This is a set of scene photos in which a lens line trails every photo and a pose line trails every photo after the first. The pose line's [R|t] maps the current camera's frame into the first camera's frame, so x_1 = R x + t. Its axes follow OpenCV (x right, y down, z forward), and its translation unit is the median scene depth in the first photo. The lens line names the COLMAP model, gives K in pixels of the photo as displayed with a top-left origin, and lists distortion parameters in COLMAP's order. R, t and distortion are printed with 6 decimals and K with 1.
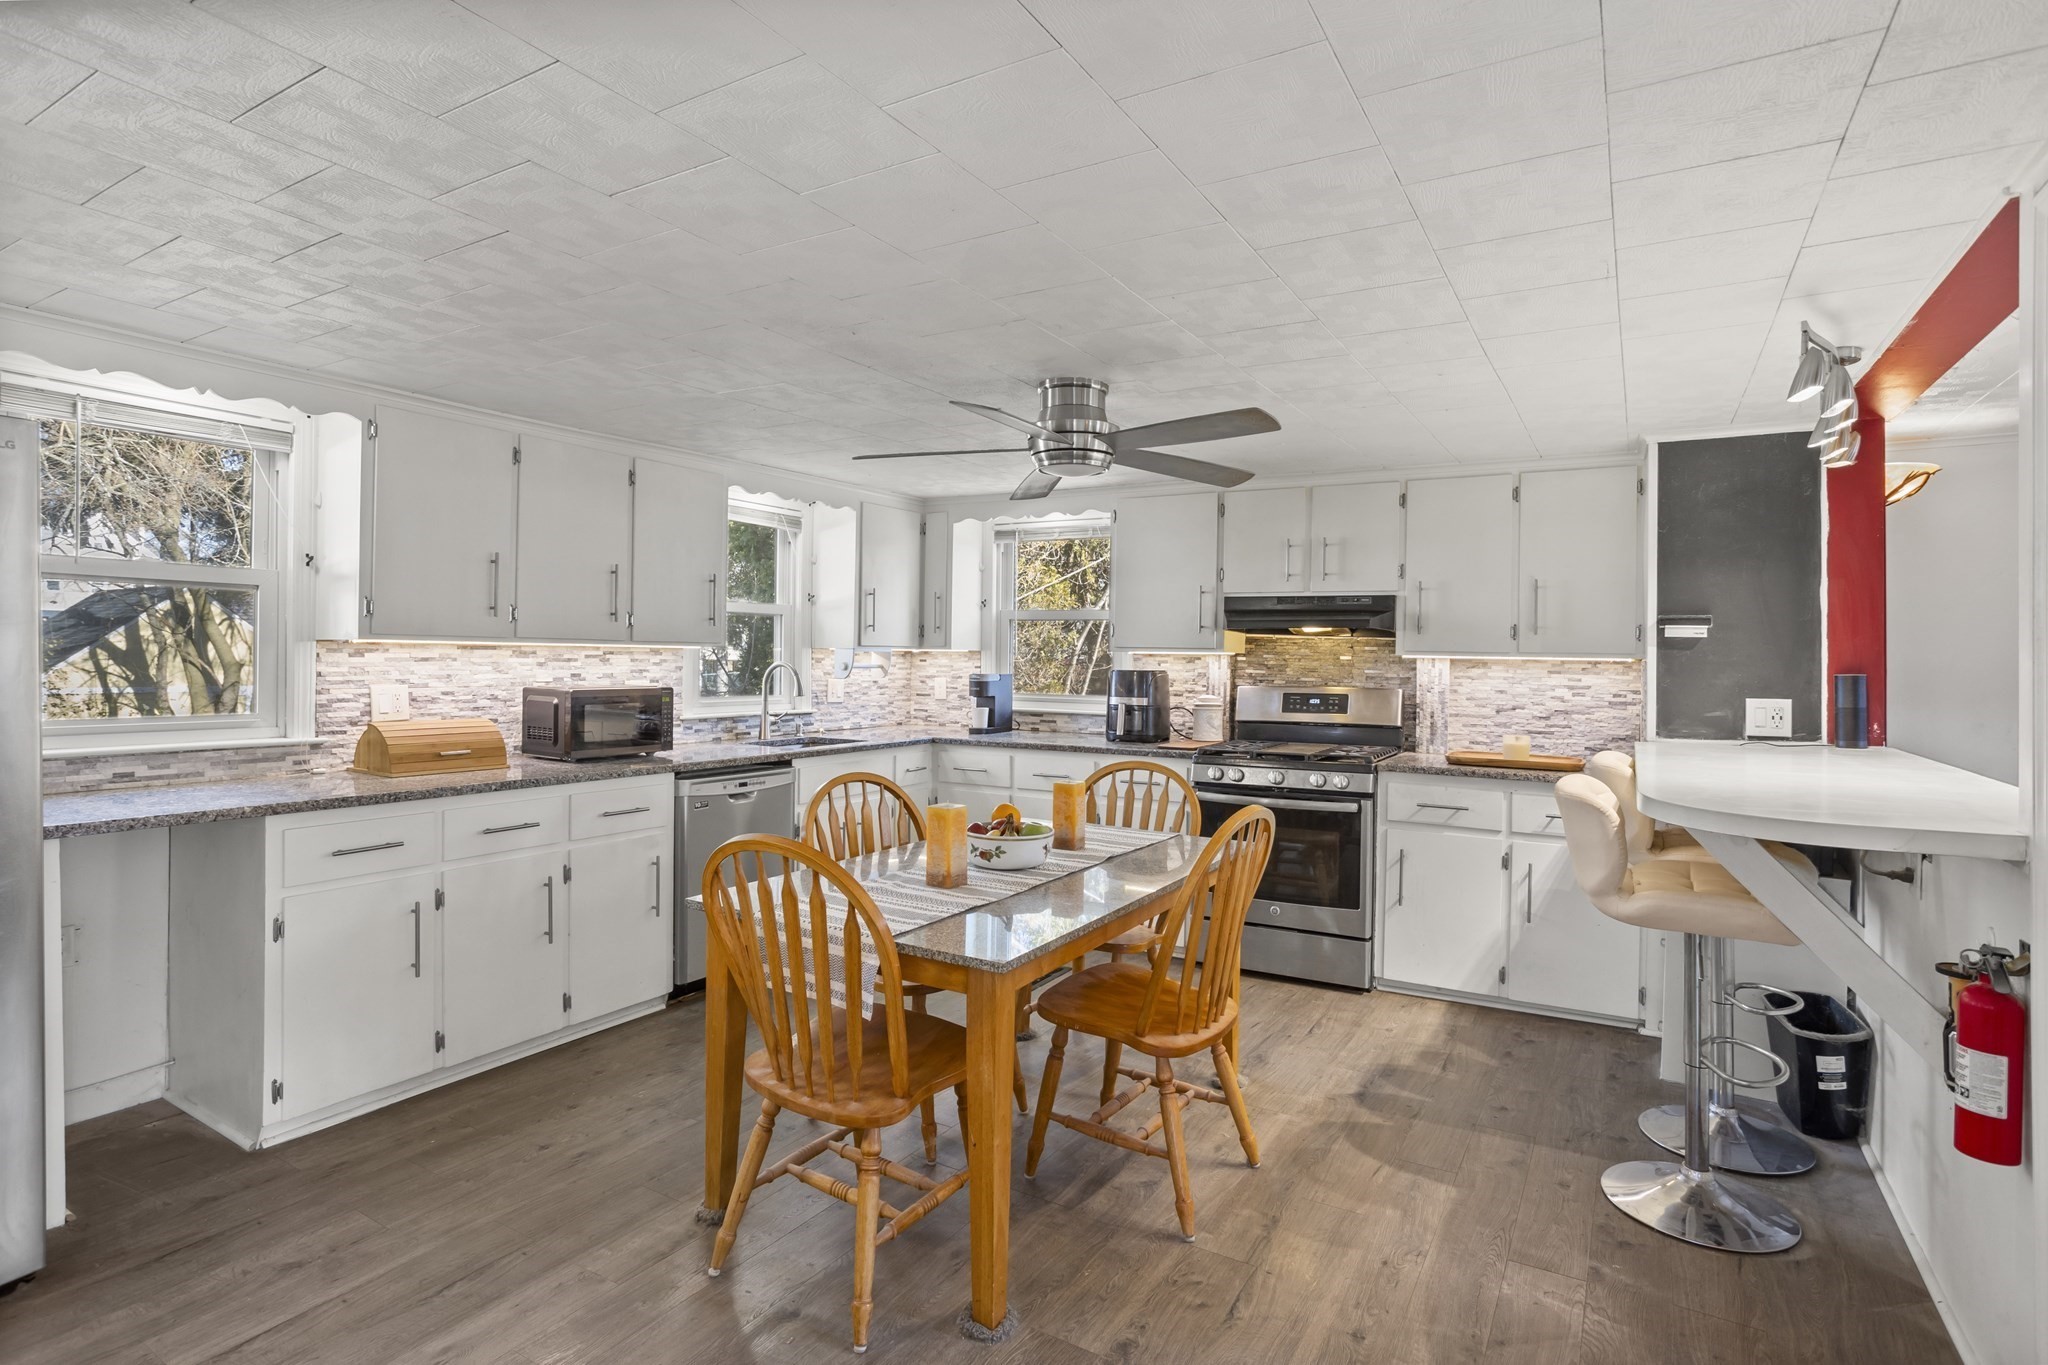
lens RADIAL K [[1018.7, 0, 1021.8], [0, 1018.7, 674.1], [0, 0, 1]] dist [-0.063496, 0.034530]
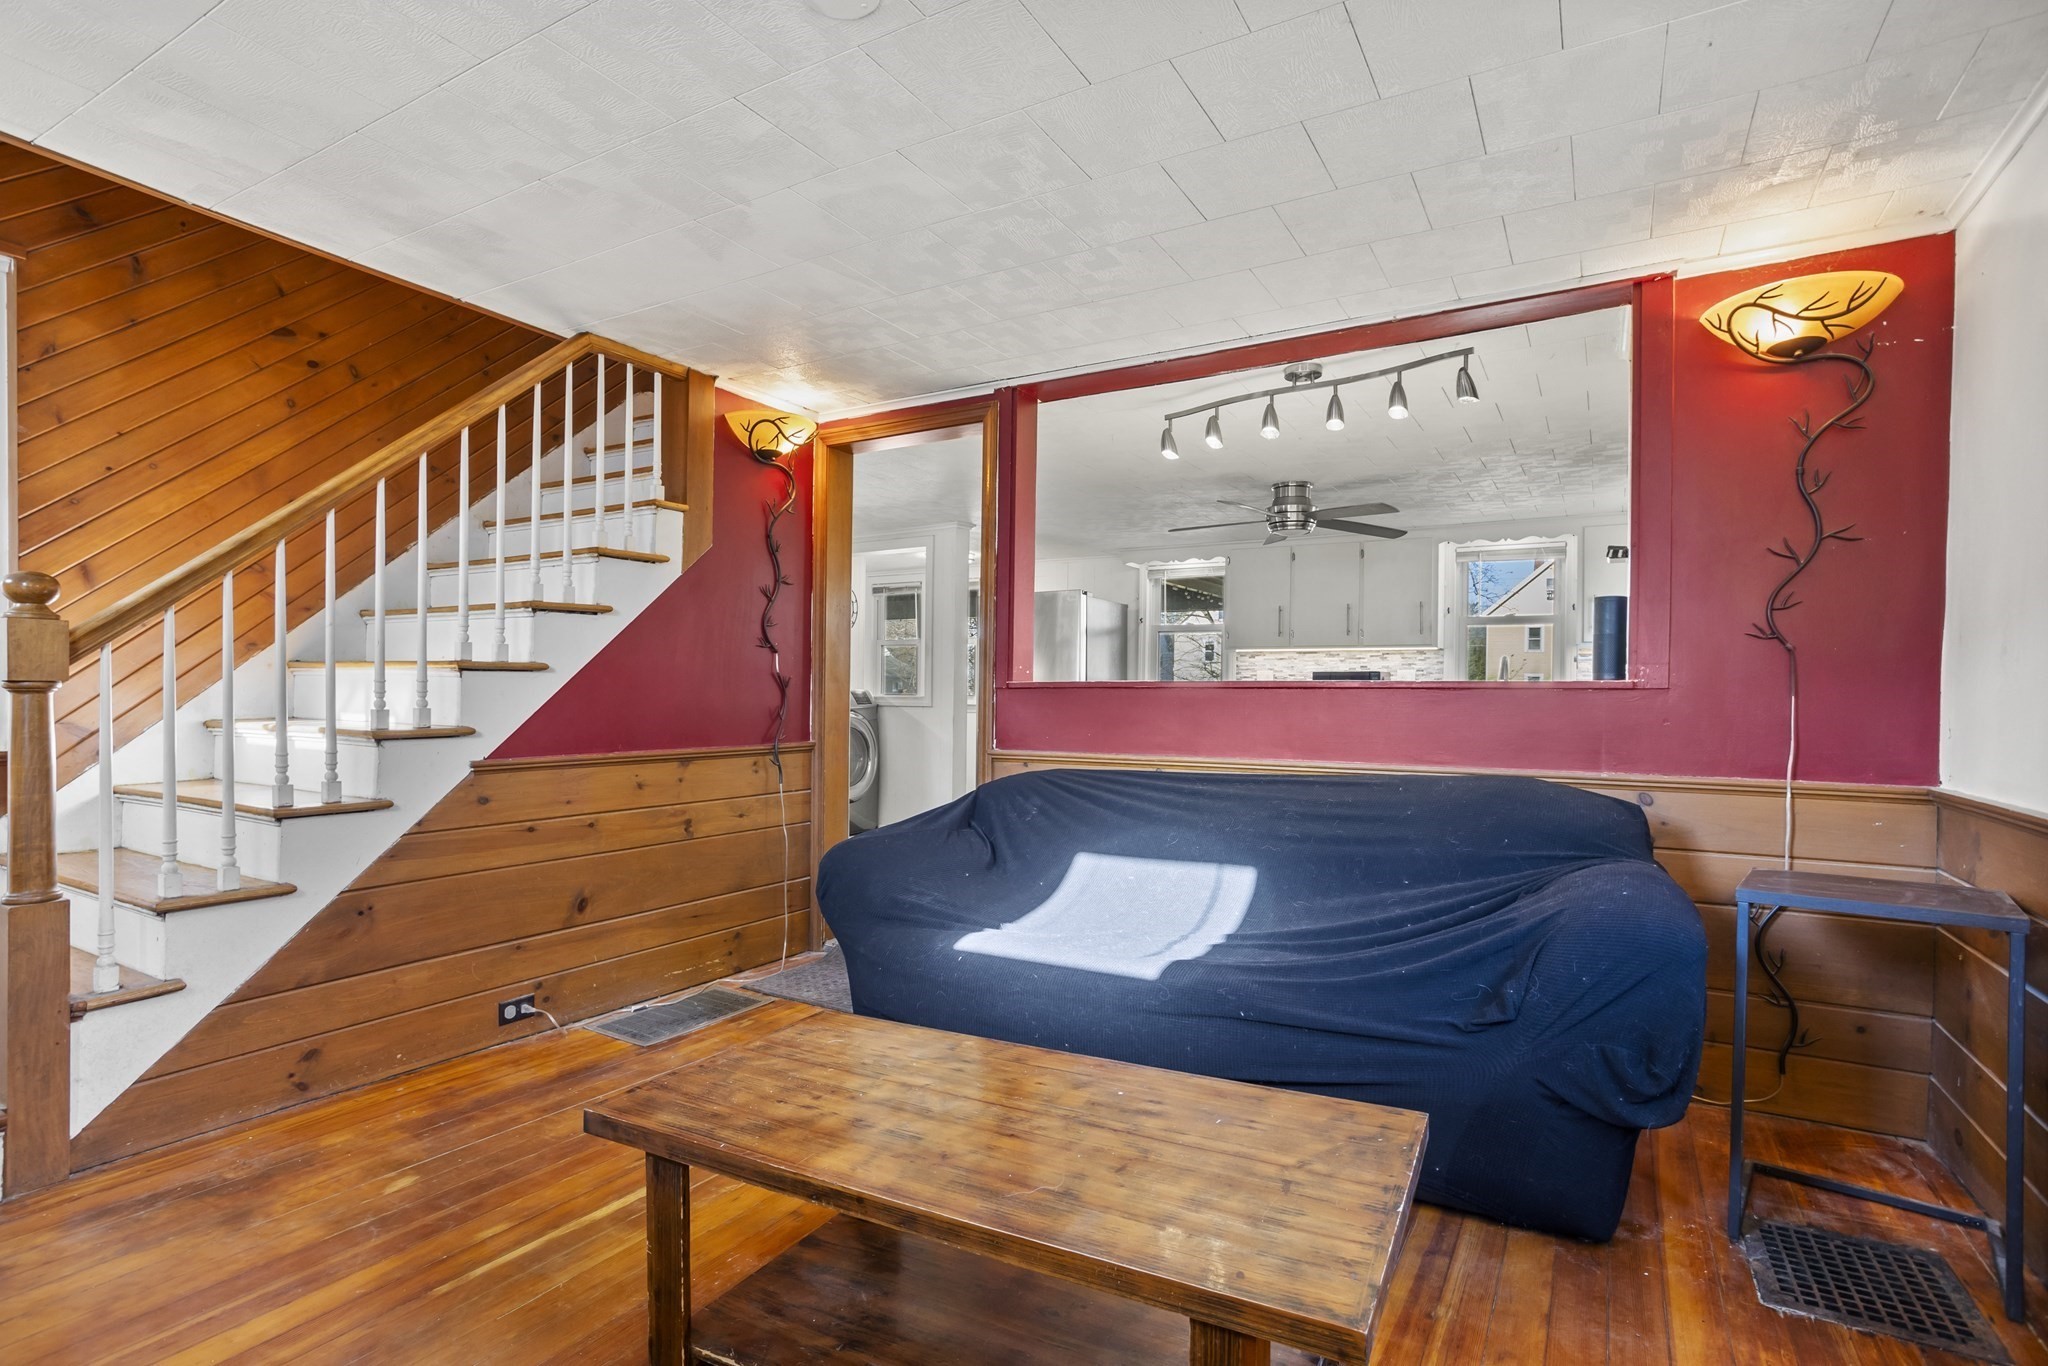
lens RADIAL K [[997.6, 0, 1021.0], [0, 997.6, 668.9], [0, 0, 1]] dist [-0.053460, 0.026514]
pose [[0.009792, -0.035059, -0.999337, 1.237310], [-0.023025, 0.999112, -0.035276, 0.077882], [0.999687, 0.023355, 0.008976, 0.354638]]
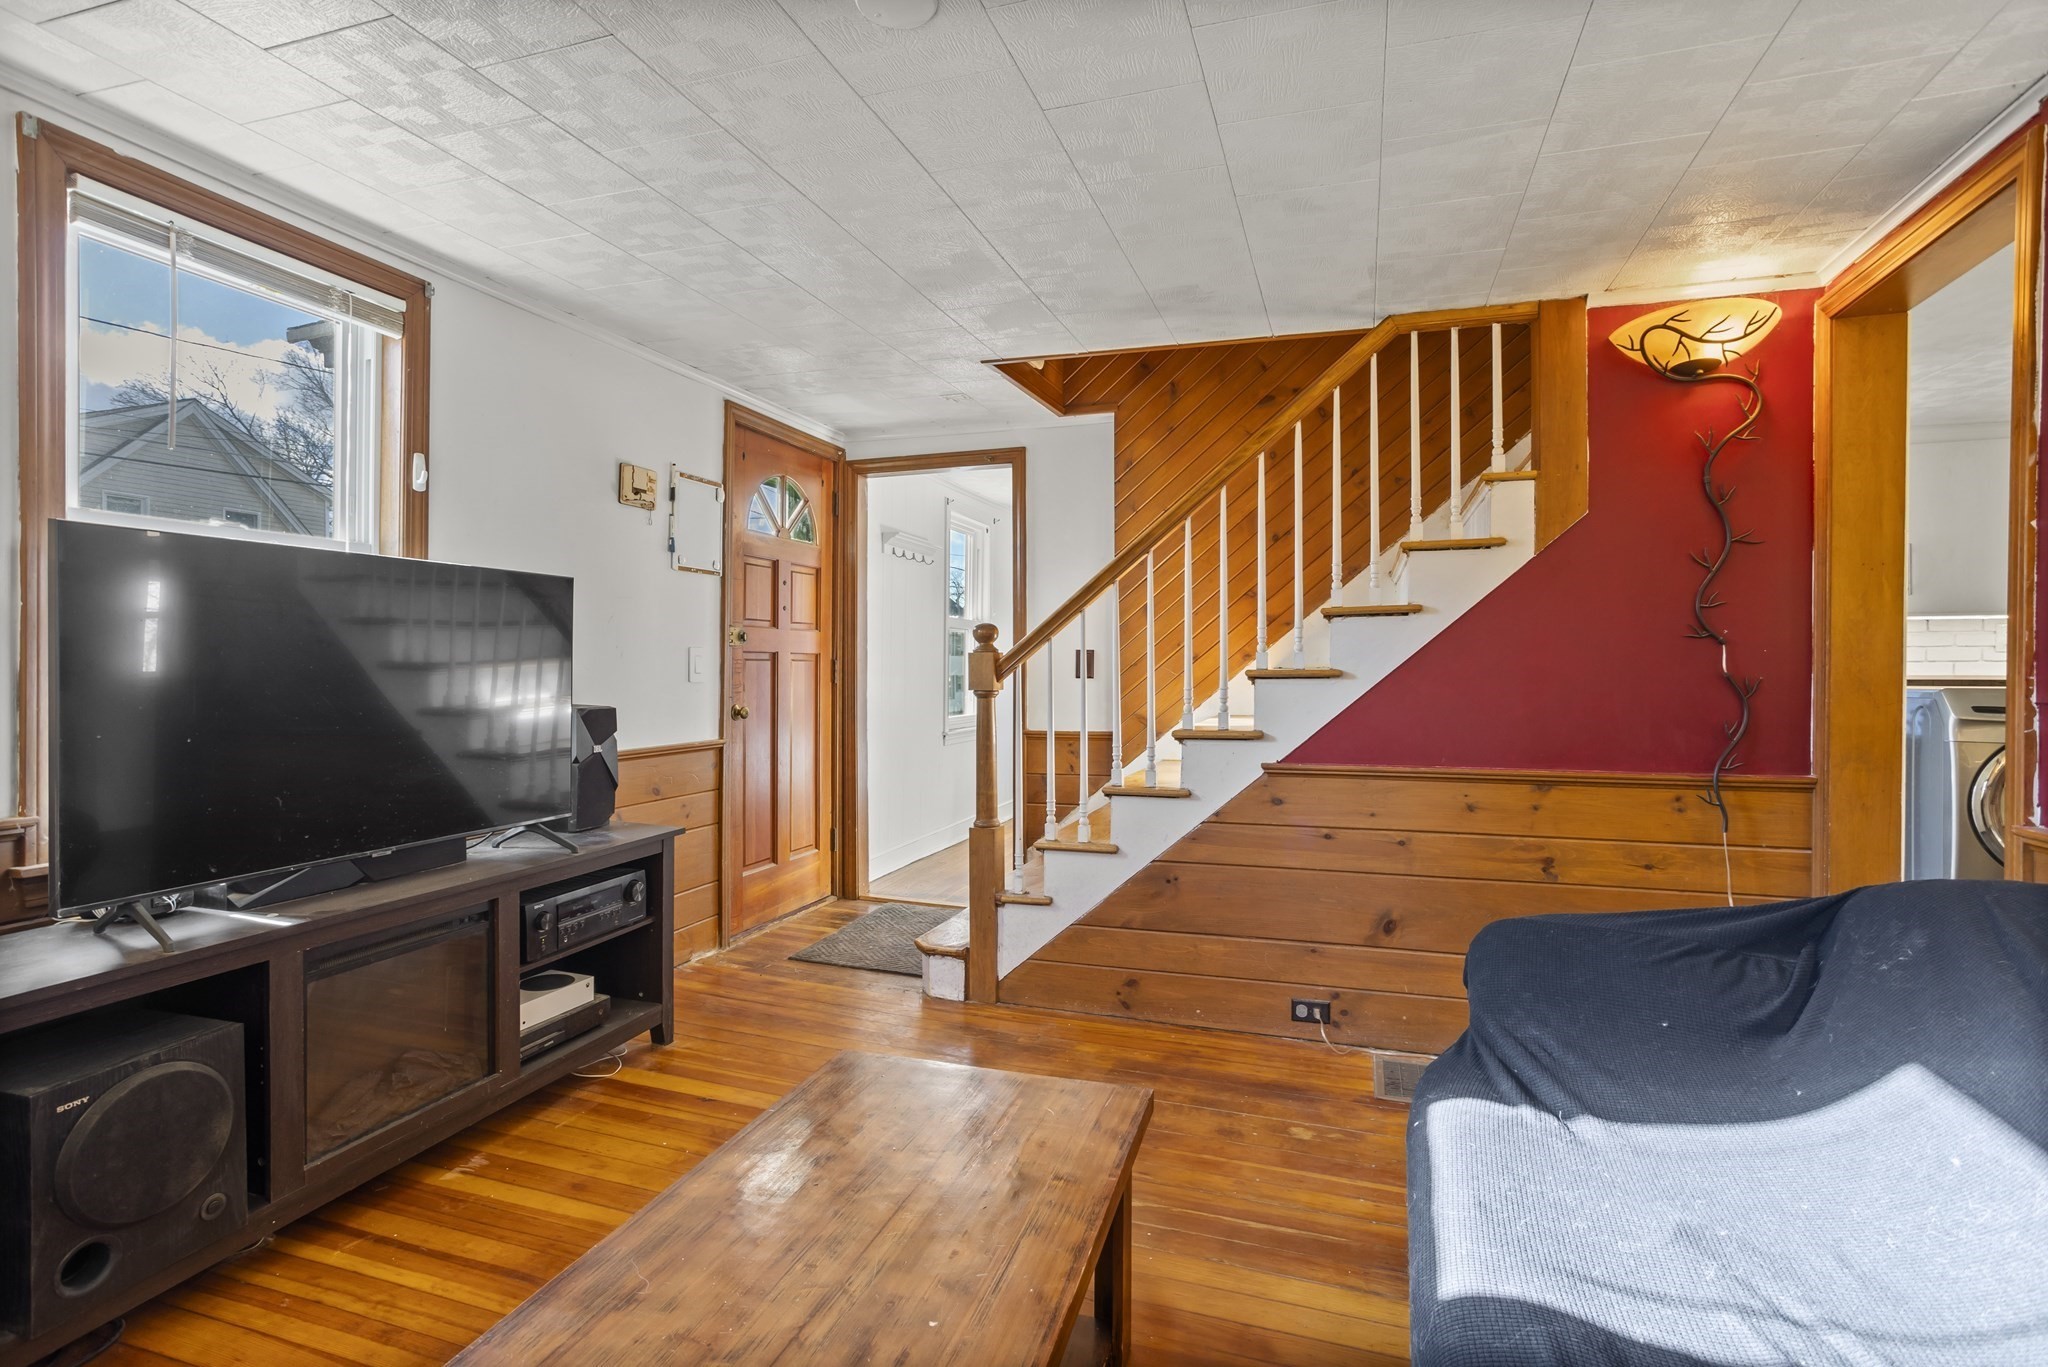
lens RADIAL K [[981.2, 0, 1024.7], [0, 981.2, 651.5], [0, 0, 1]] dist [-0.050842, 0.024405]
pose [[-0.975637, -0.018165, -0.218638, 0.900946], [-0.016747, 0.999825, -0.008334, 0.053557], [0.218751, -0.004470, -0.975770, 0.639290]]
